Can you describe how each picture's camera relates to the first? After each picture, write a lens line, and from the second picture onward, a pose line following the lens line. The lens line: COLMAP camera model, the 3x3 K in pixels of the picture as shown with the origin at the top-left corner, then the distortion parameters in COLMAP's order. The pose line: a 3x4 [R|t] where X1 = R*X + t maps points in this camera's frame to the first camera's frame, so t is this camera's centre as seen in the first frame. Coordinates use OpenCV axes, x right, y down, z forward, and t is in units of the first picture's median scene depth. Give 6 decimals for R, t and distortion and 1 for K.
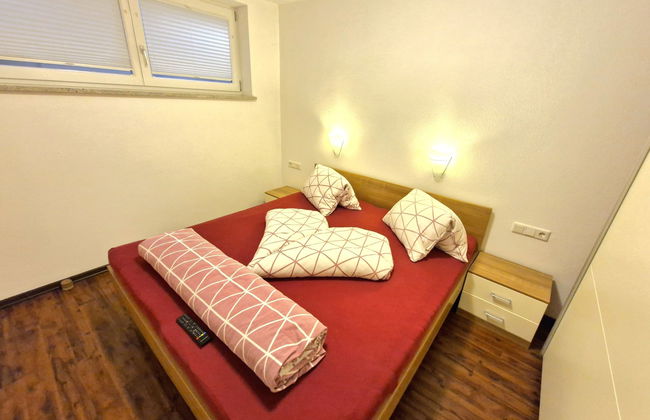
lens RADIAL K [[255.2, 0, 326.5], [0, 255.2, 199.5], [0, 0, 1]] dist [-0.000336, -0.000111]
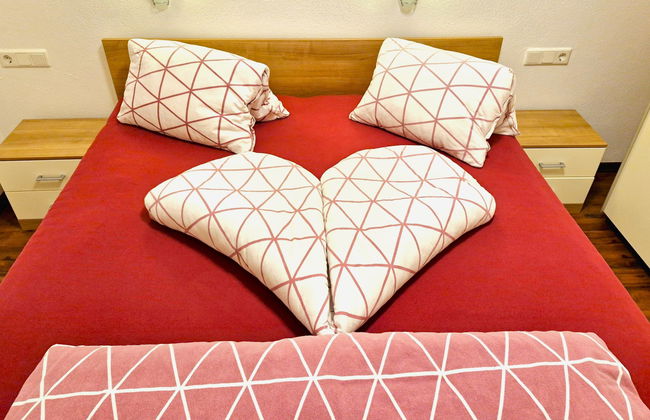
lens RADIAL K [[477.8, 0, 325.0], [0, 477.8, 210.0], [0, 0, 1]] dist [0.048833, -0.002926]
pose [[0.753509, -0.437125, 0.491066, -0.479237], [0.276469, 0.888368, 0.366562, -0.159304], [-0.596481, -0.140444, 0.790245, 0.323327]]
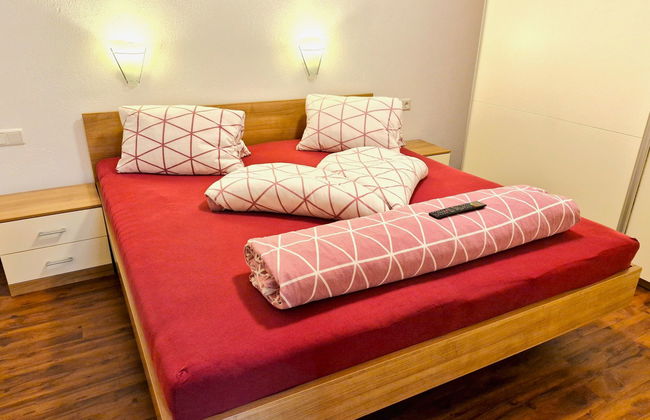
lens RADIAL K [[477.8, 0, 325.0], [0, 477.8, 210.0], [0, 0, 1]] dist [0.048833, -0.002926]
pose [[0.400958, -0.395970, 0.826100, -1.159074], [0.352861, 0.898937, 0.259617, -0.108062], [-0.845412, 0.187402, 0.500158, 0.415716]]
